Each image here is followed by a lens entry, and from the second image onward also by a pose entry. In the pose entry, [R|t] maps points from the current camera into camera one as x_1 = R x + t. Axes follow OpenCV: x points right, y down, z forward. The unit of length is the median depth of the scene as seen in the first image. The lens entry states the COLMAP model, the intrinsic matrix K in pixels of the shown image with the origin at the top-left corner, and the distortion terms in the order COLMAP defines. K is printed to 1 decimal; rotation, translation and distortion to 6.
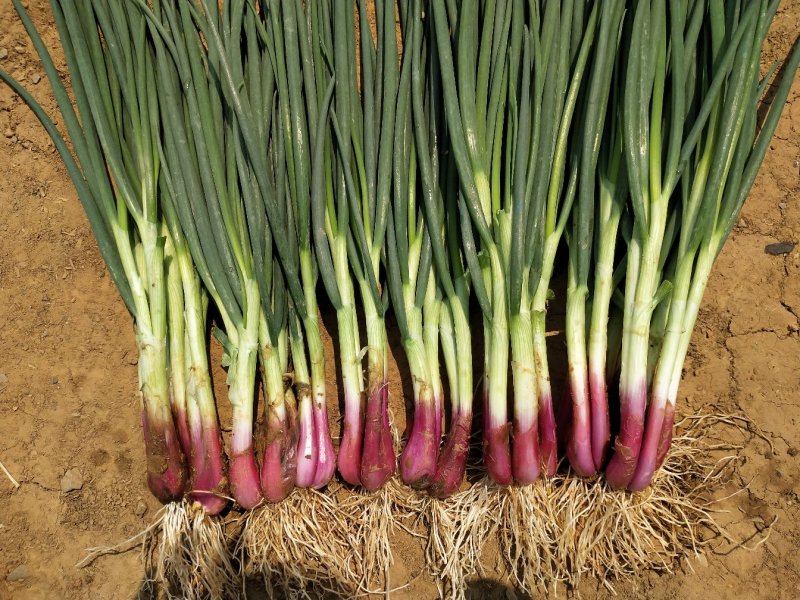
lens RADIAL K [[638.2, 0, 402.9], [0, 638.2, 300.1], [0, 0, 1]] dist [0.052081, -0.130313]
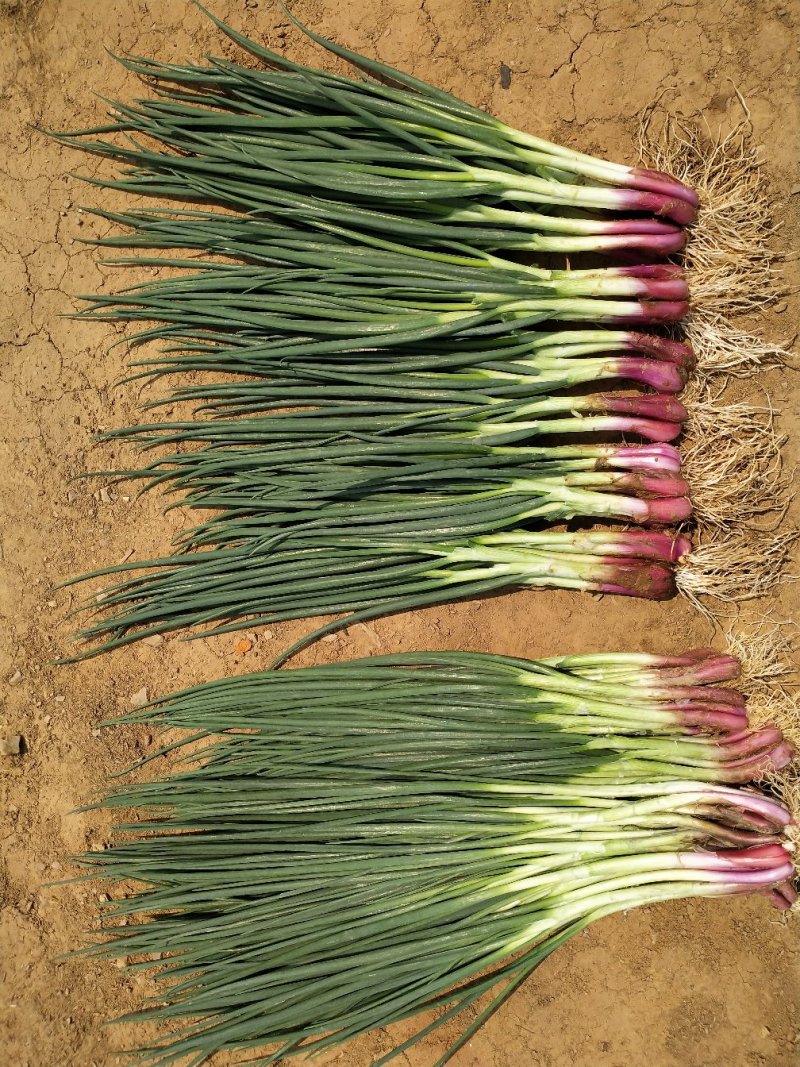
lens RADIAL K [[813.0, 0, 414.8], [0, 813.0, 537.5], [0, 0, 1]] dist [0.048353, -0.107038]
pose [[0.049933, -0.998513, -0.021860, -0.276578], [0.998000, 0.050733, -0.037723, -0.157903], [0.038776, -0.019932, 0.999049, -0.610122]]
